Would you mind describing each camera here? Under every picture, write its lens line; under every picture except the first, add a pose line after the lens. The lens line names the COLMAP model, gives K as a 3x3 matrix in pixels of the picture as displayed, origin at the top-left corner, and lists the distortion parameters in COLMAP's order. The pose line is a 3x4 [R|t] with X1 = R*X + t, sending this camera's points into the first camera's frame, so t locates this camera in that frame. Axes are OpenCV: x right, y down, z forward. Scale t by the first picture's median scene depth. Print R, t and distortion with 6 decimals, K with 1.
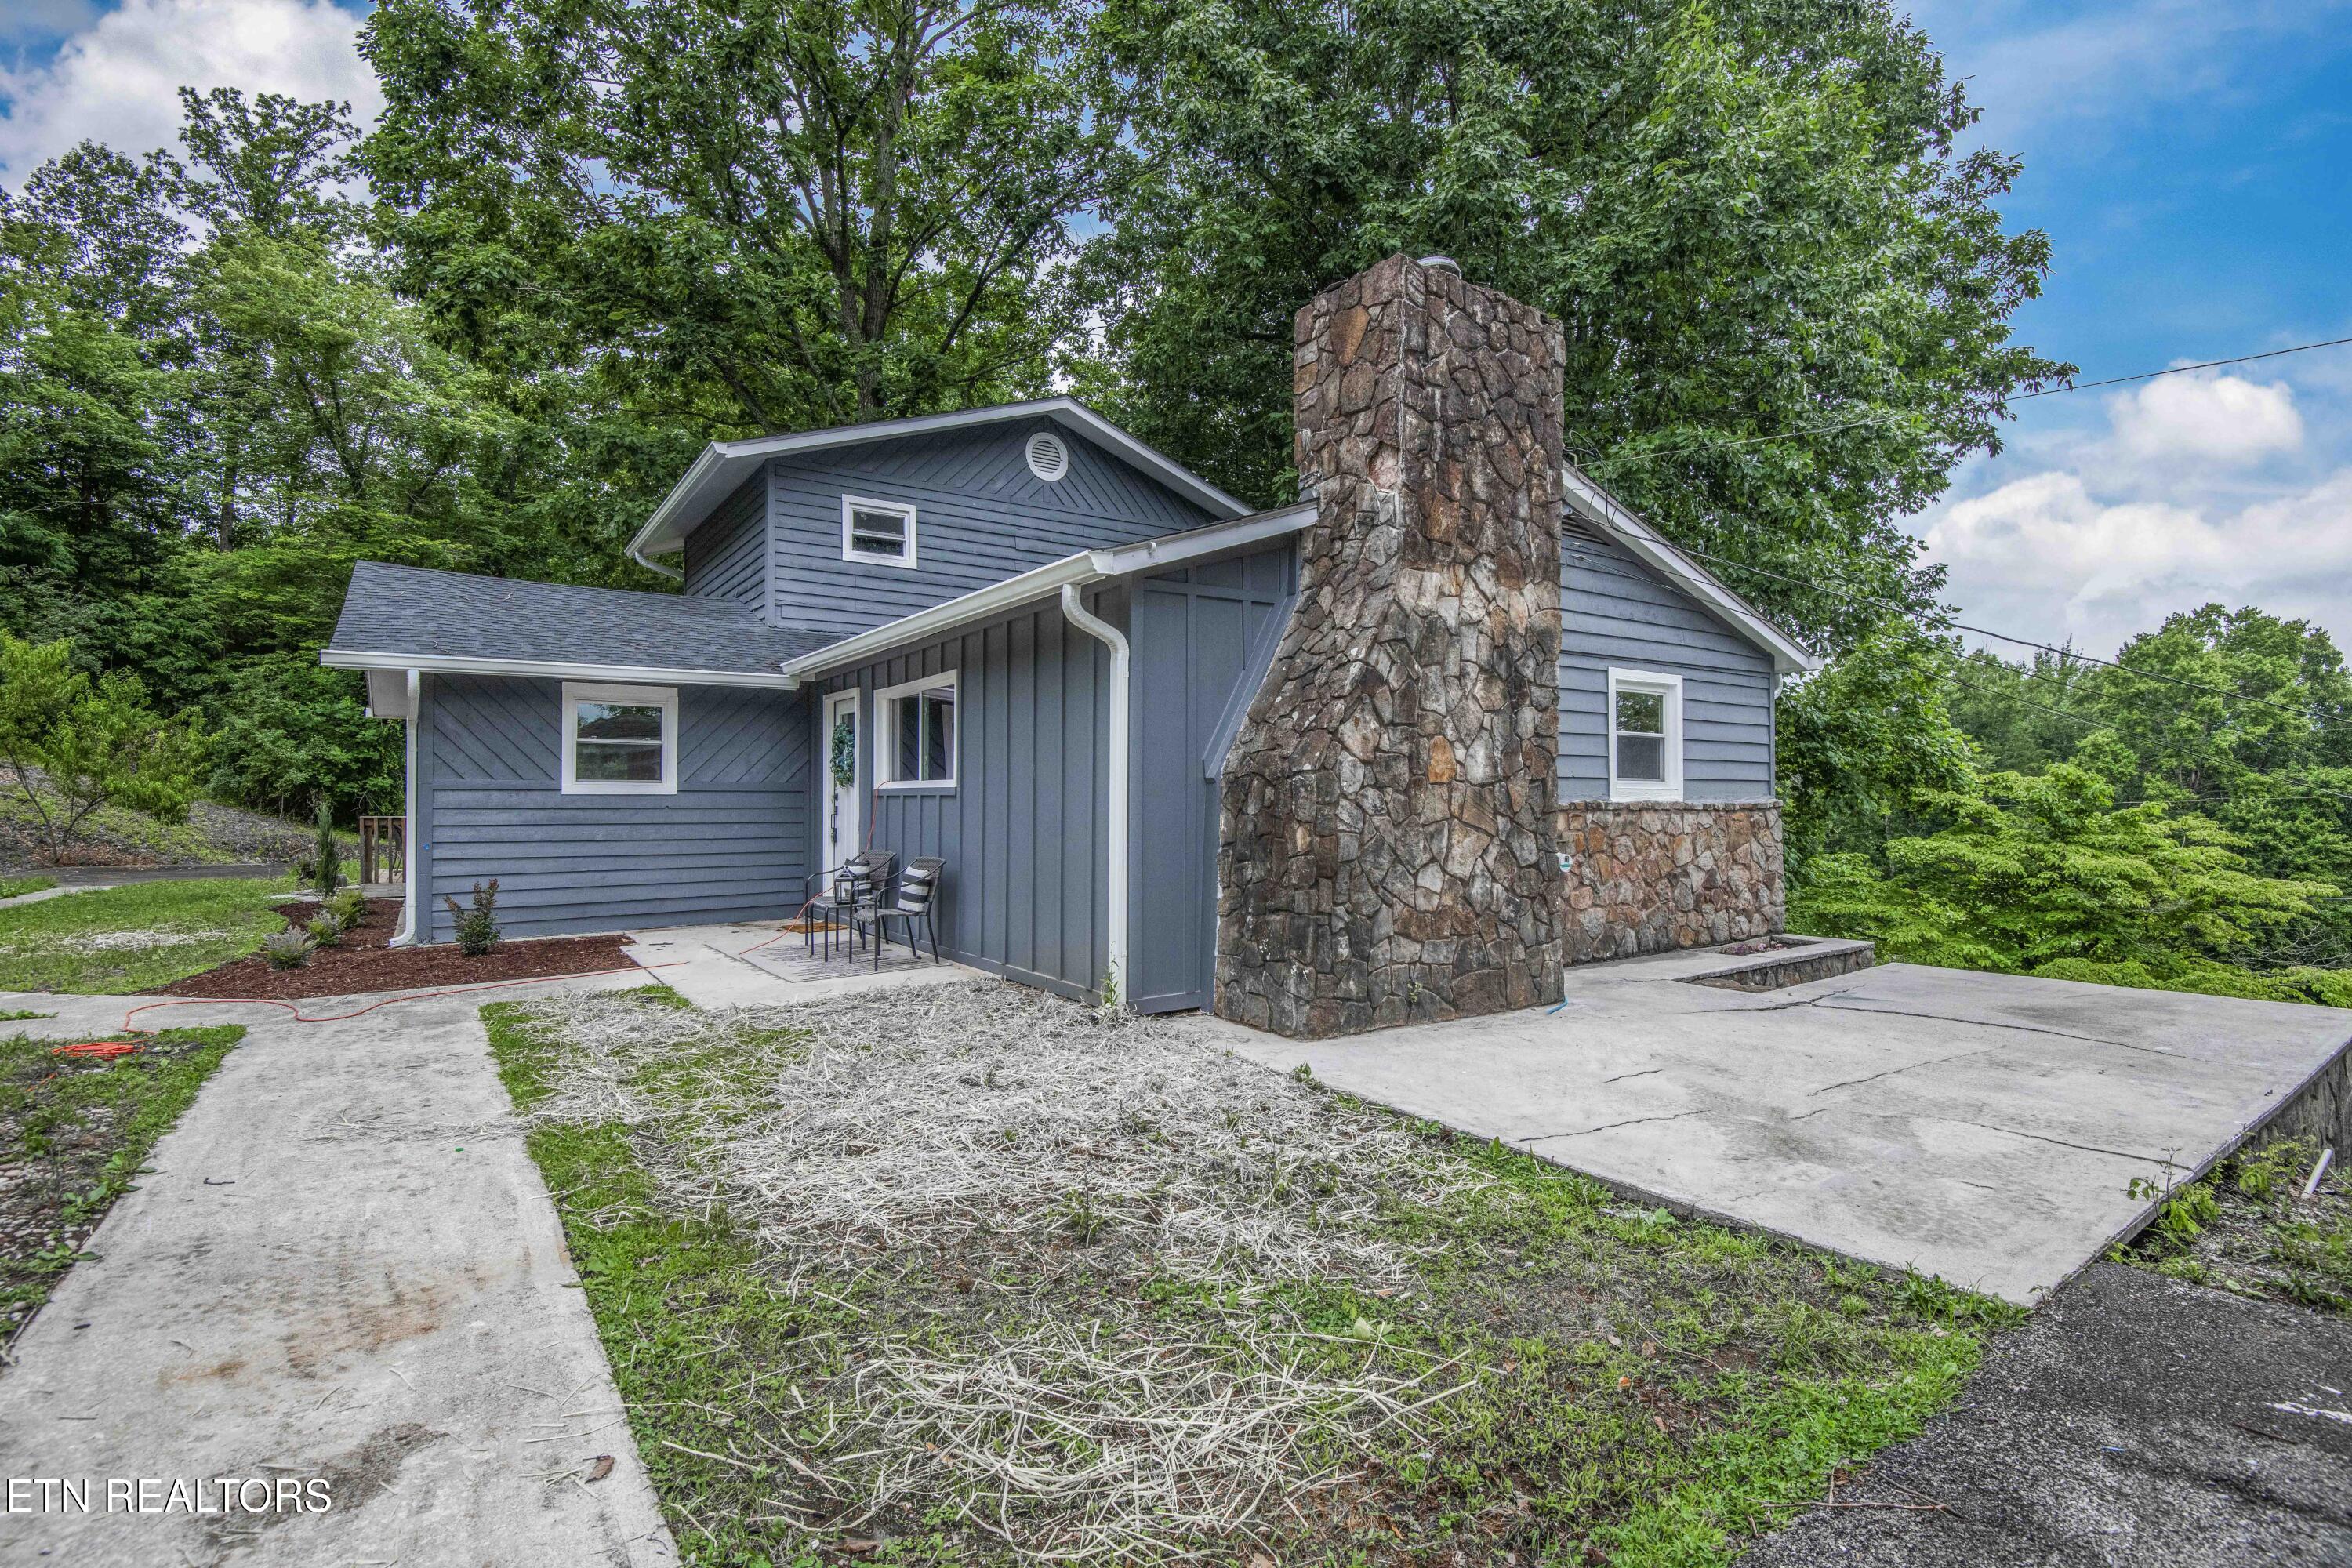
lens RADIAL K [[1094.3, 0, 1185.9], [0, 1094.3, 778.6], [0, 0, 1]] dist [-0.035231, -0.004810]
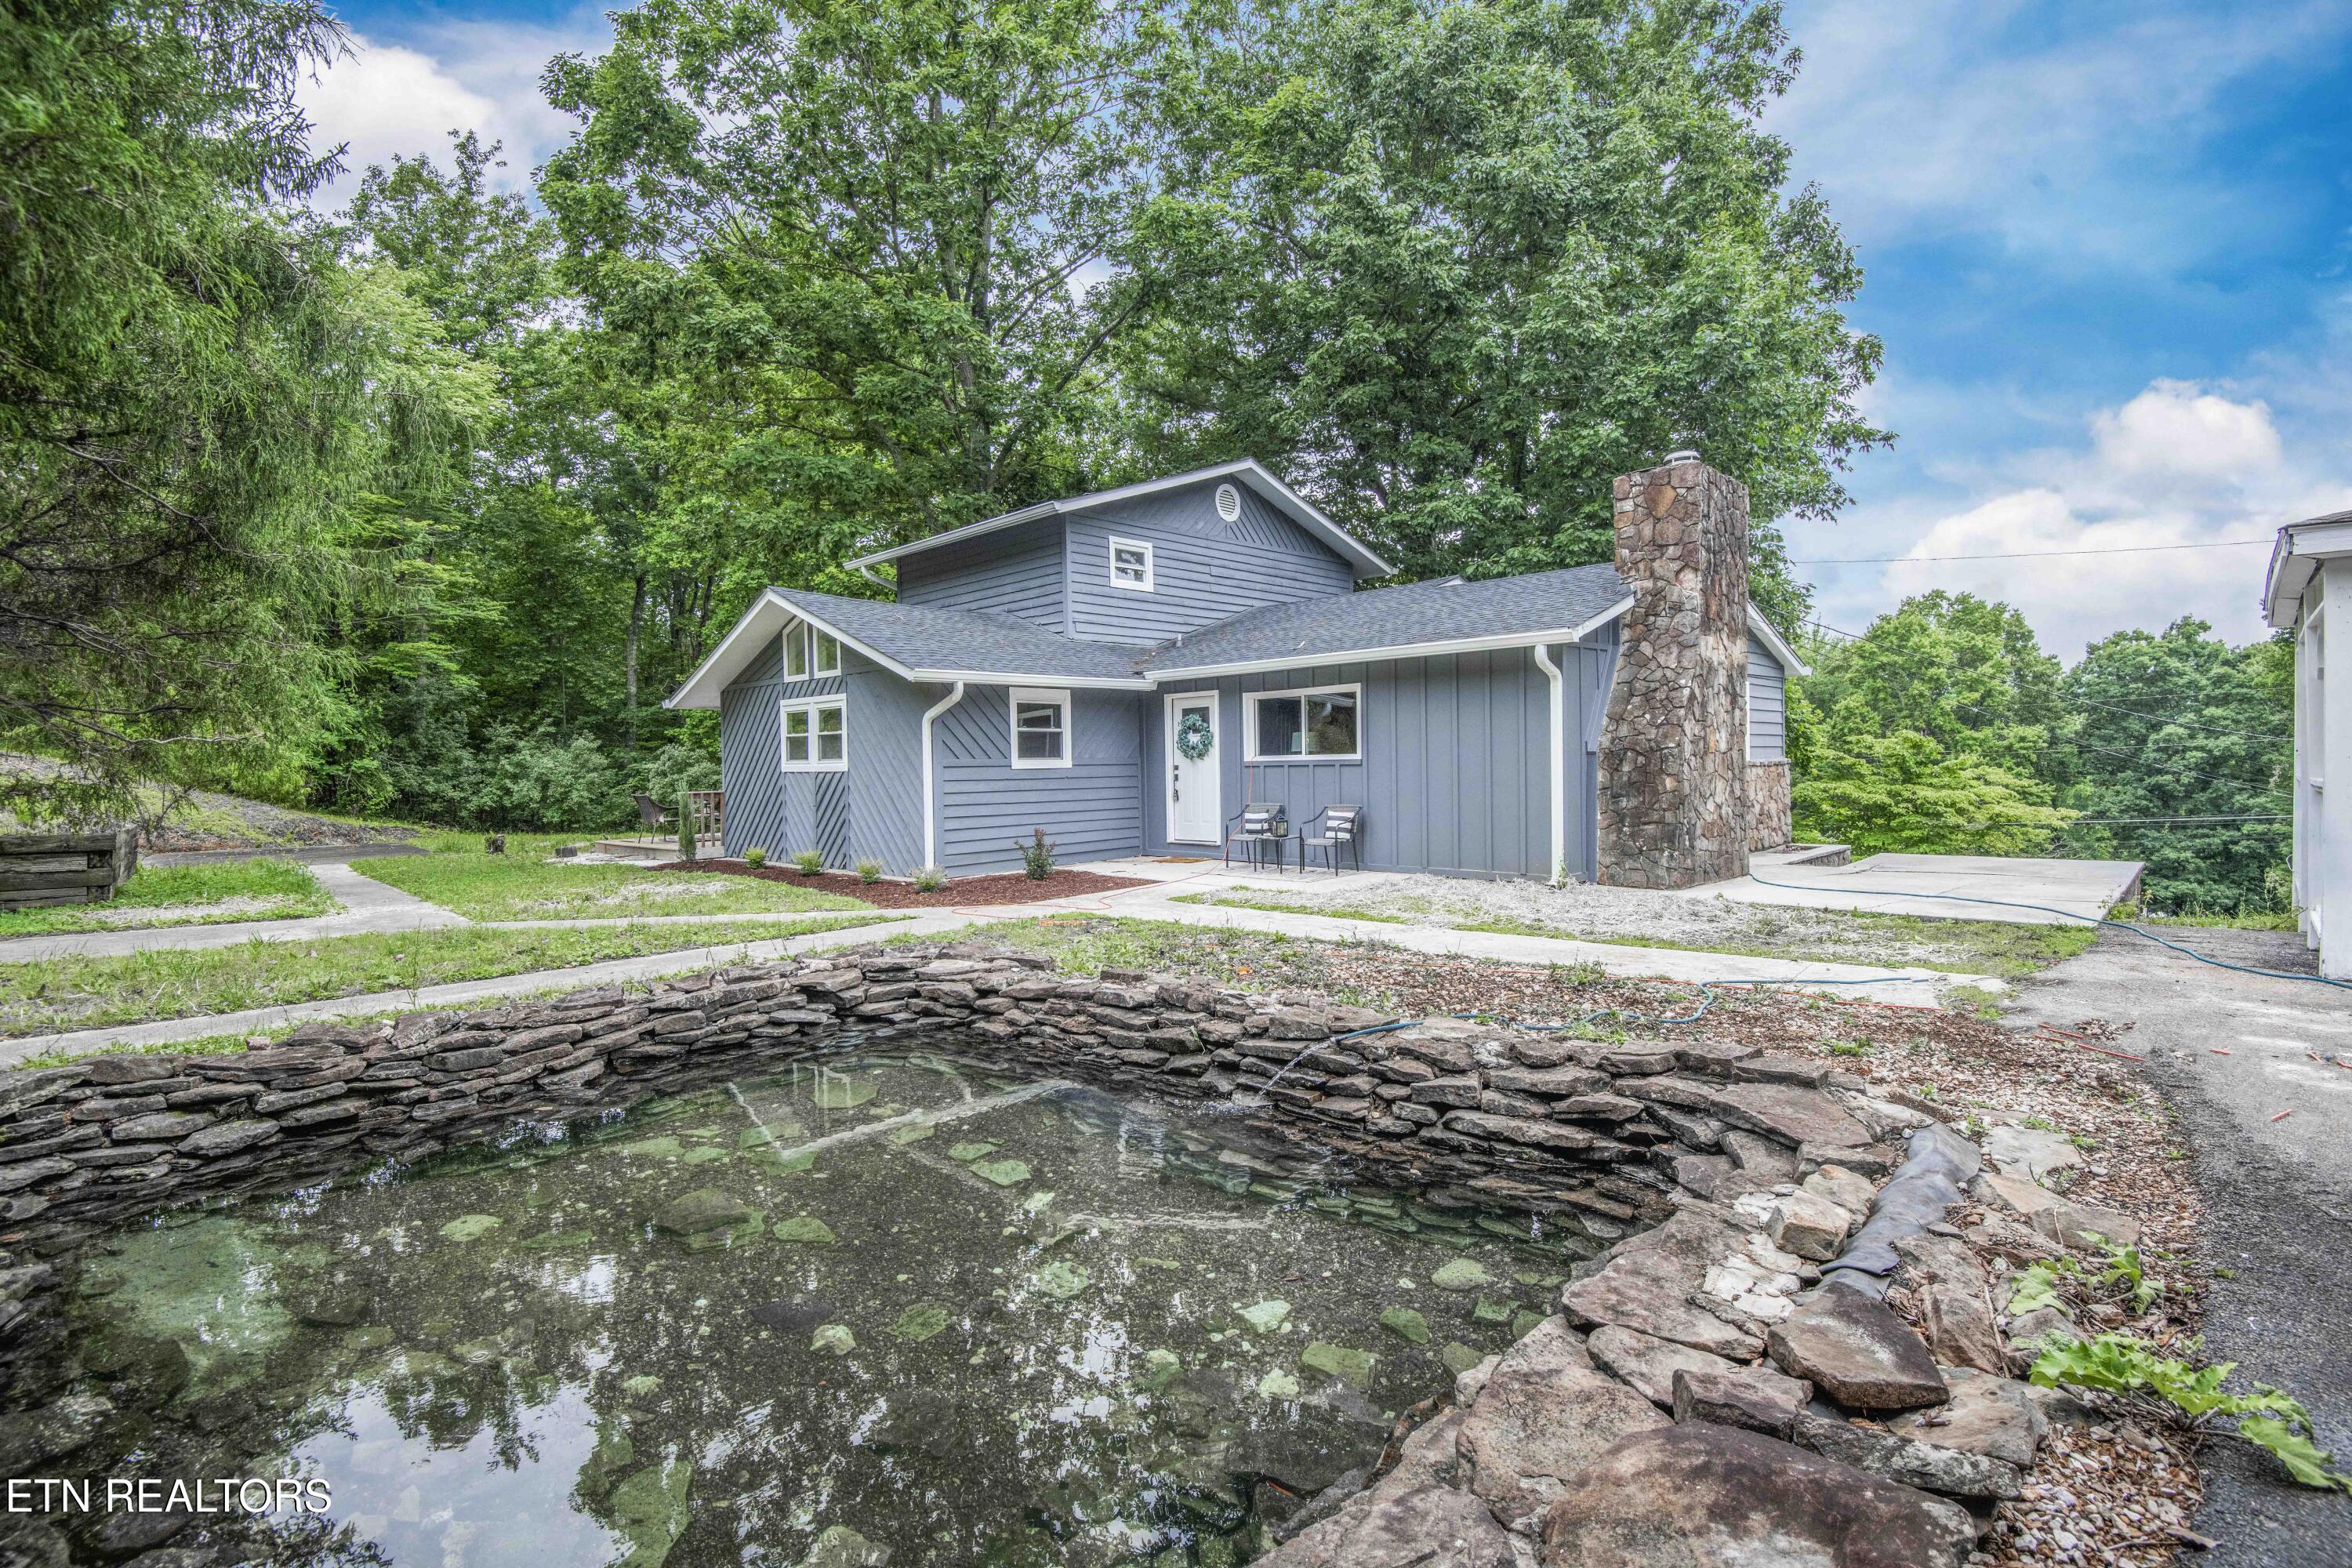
lens RADIAL K [[1094.3, 0, 1173.3], [0, 1094.3, 776.8], [0, 0, 1]] dist [-0.035231, -0.004810]
pose [[0.985061, -0.019724, 0.171070, -0.451180], [0.014767, 0.999435, 0.030202, -0.010723], [-0.171569, -0.027224, 0.984796, -0.295139]]
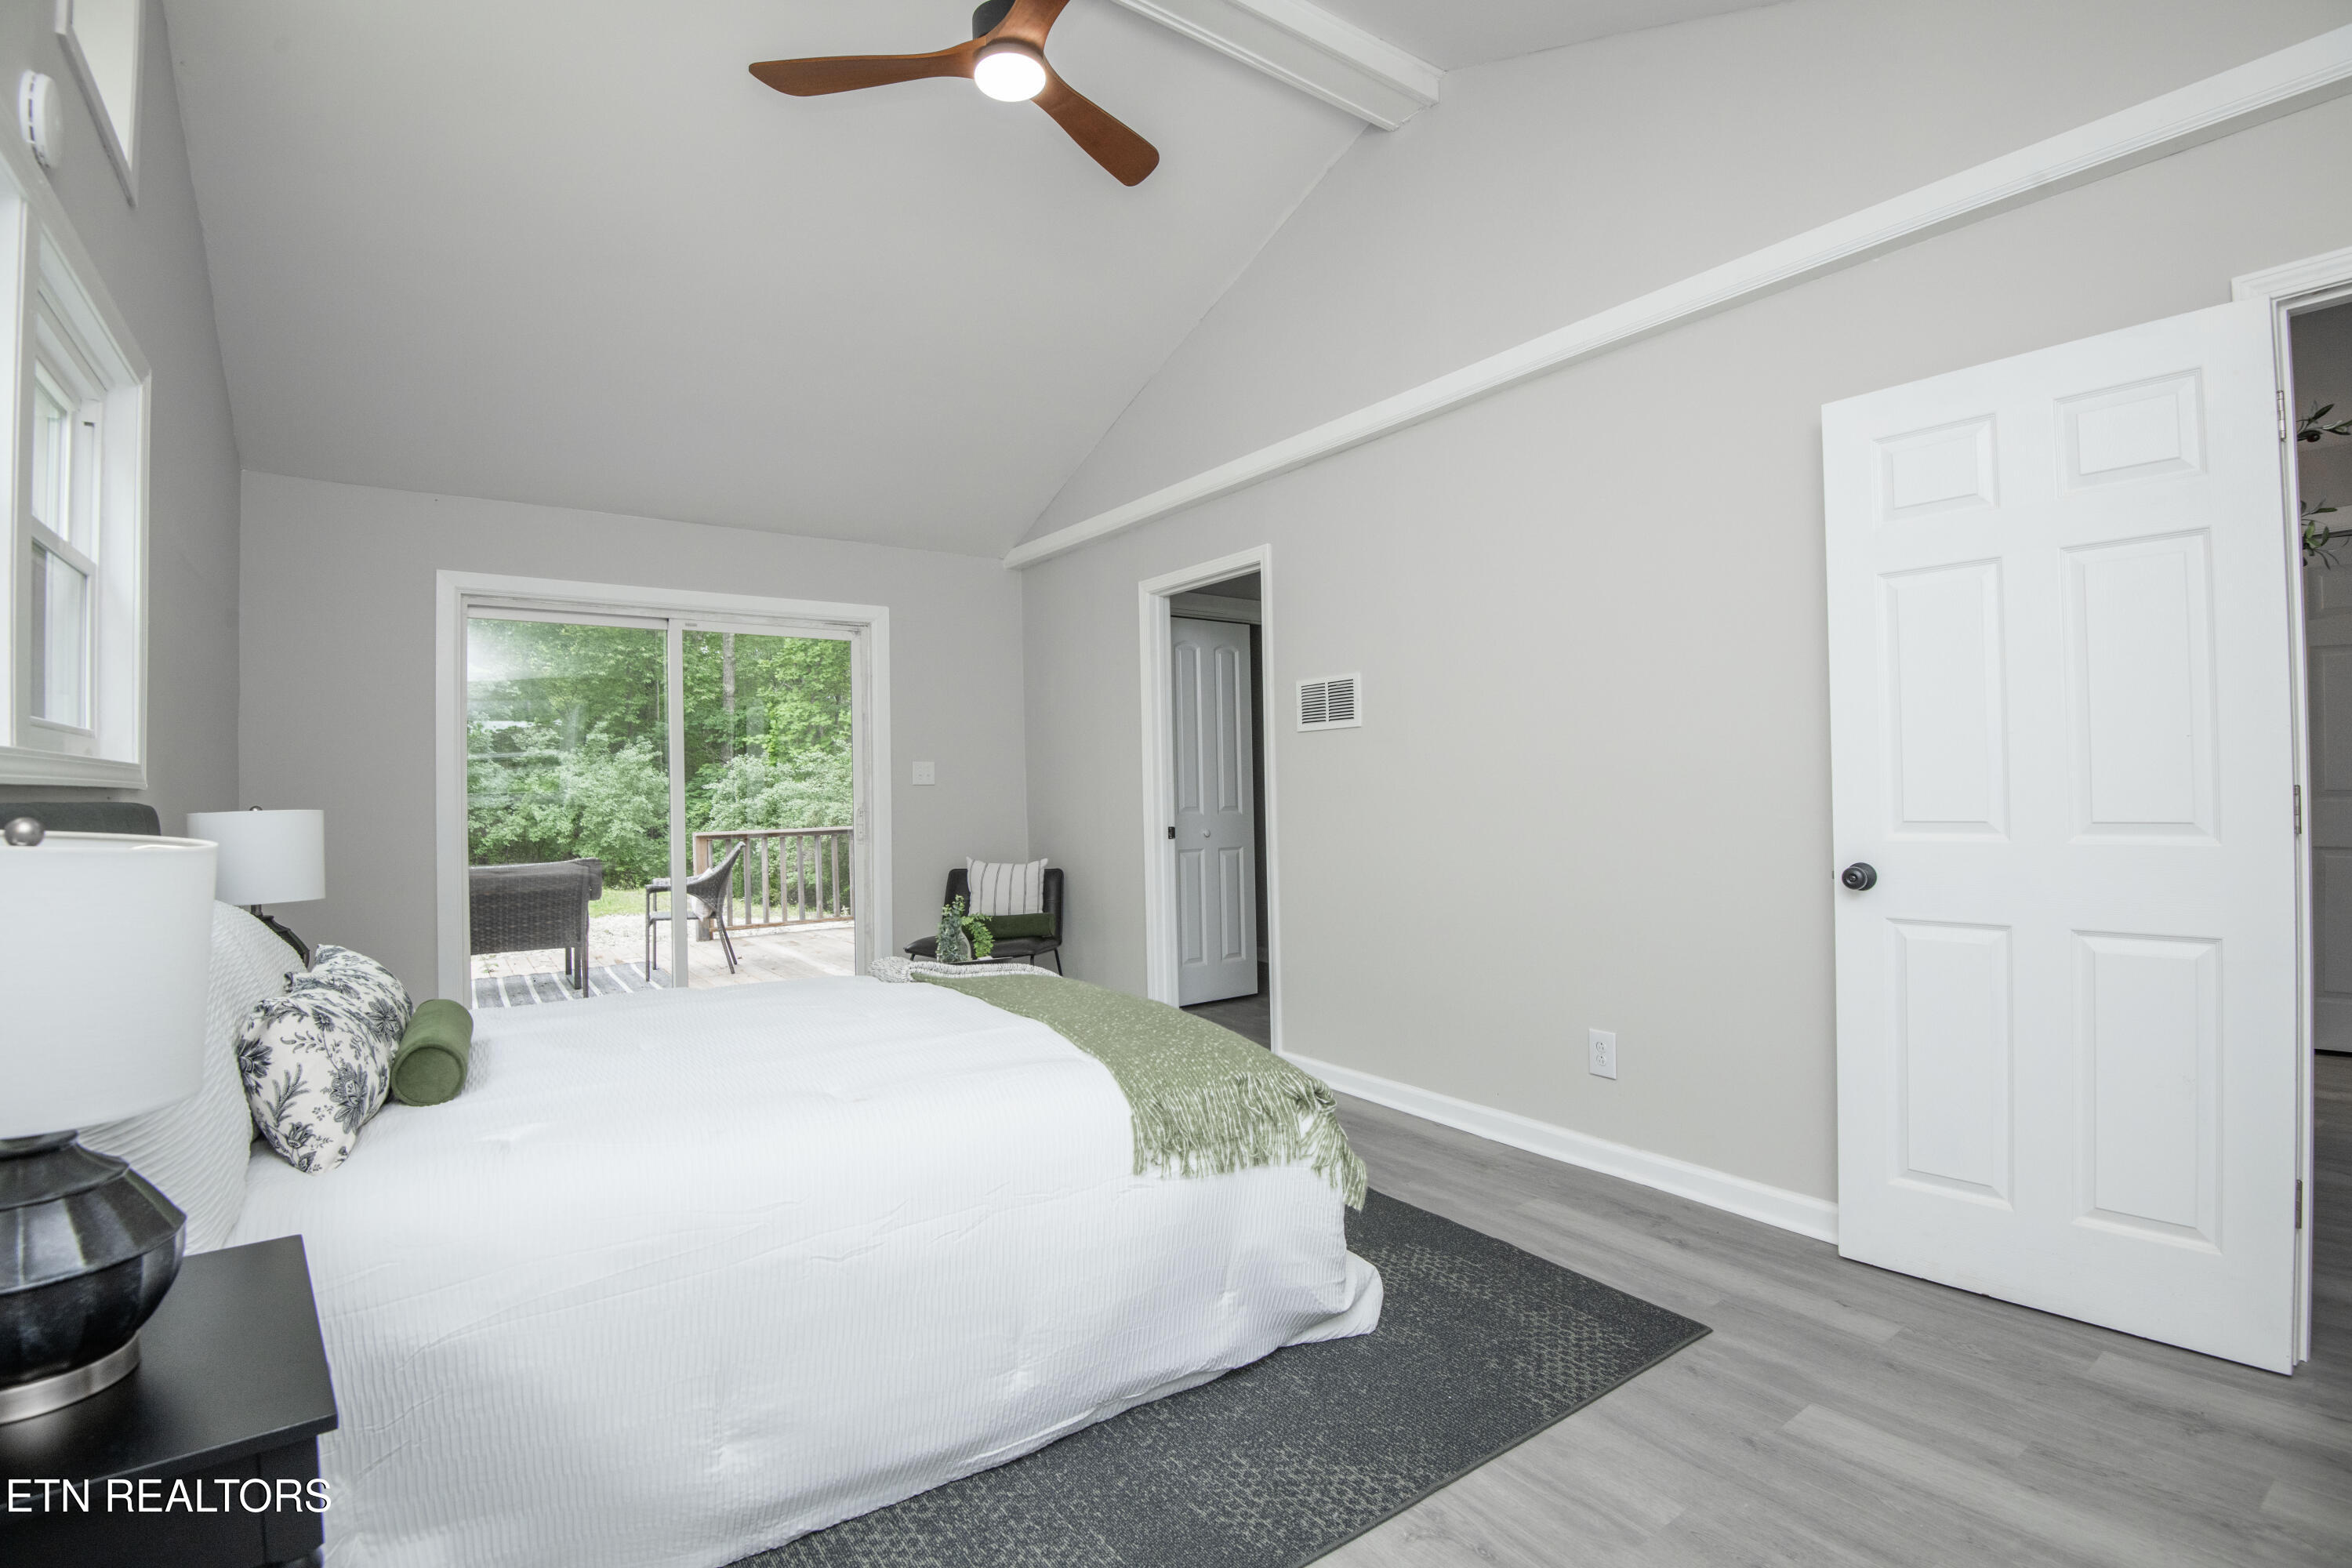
lens RADIAL K [[1094.3, 0, 1176.7], [0, 1094.3, 780.1], [0, 0, 1]] dist [-0.035231, -0.004810]
pose [[0.999791, -0.018003, 0.009662, -0.474535], [0.017862, 0.999735, 0.014509, 0.001284], [-0.009921, -0.014333, 0.999848, 0.765439]]
